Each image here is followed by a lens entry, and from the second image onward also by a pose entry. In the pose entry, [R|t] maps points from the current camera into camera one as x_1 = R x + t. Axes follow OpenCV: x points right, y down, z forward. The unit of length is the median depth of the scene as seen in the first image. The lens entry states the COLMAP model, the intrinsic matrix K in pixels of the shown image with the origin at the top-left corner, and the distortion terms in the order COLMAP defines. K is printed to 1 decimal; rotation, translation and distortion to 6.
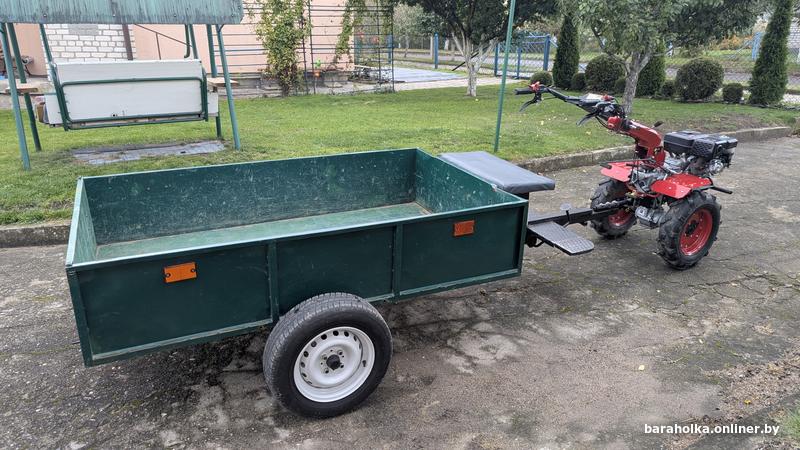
lens RADIAL K [[575.8, 0, 400.0], [0, 575.8, 225.0], [0, 0, 1]] dist [0.074999, -0.074901]
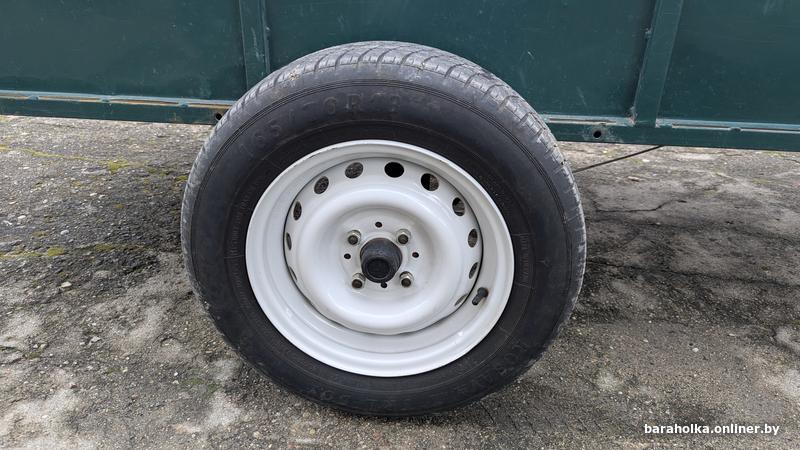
lens RADIAL K [[575.8, 0, 400.0], [0, 575.8, 225.0], [0, 0, 1]] dist [0.074999, -0.074901]
pose [[0.864699, 0.209112, -0.456693, 0.037479], [-0.183622, 0.977888, 0.100091, 0.176739], [0.467525, -0.002690, 0.883976, 0.695851]]
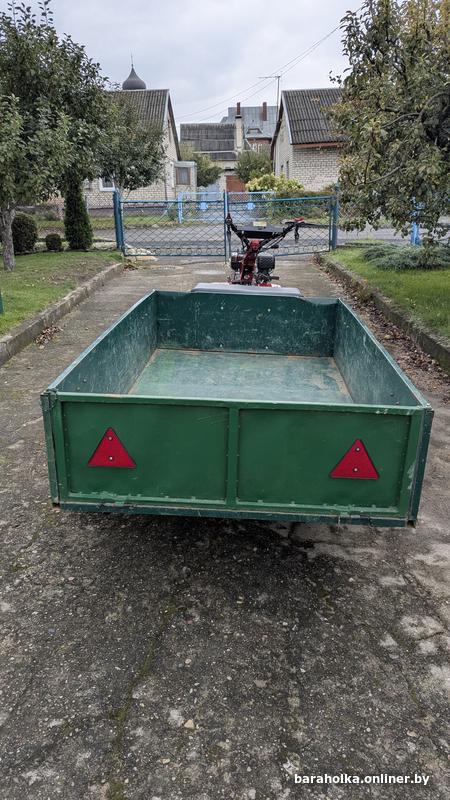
lens RADIAL K [[579.2, 0, 248.3], [0, 579.2, 401.4], [0, 0, 1]] dist [0.077654, 0.000517]
pose [[0.426254, -0.286820, 0.857929, -1.143473], [0.274352, 0.944723, 0.179527, -0.134199], [-0.861997, 0.158850, 0.481382, 0.653305]]
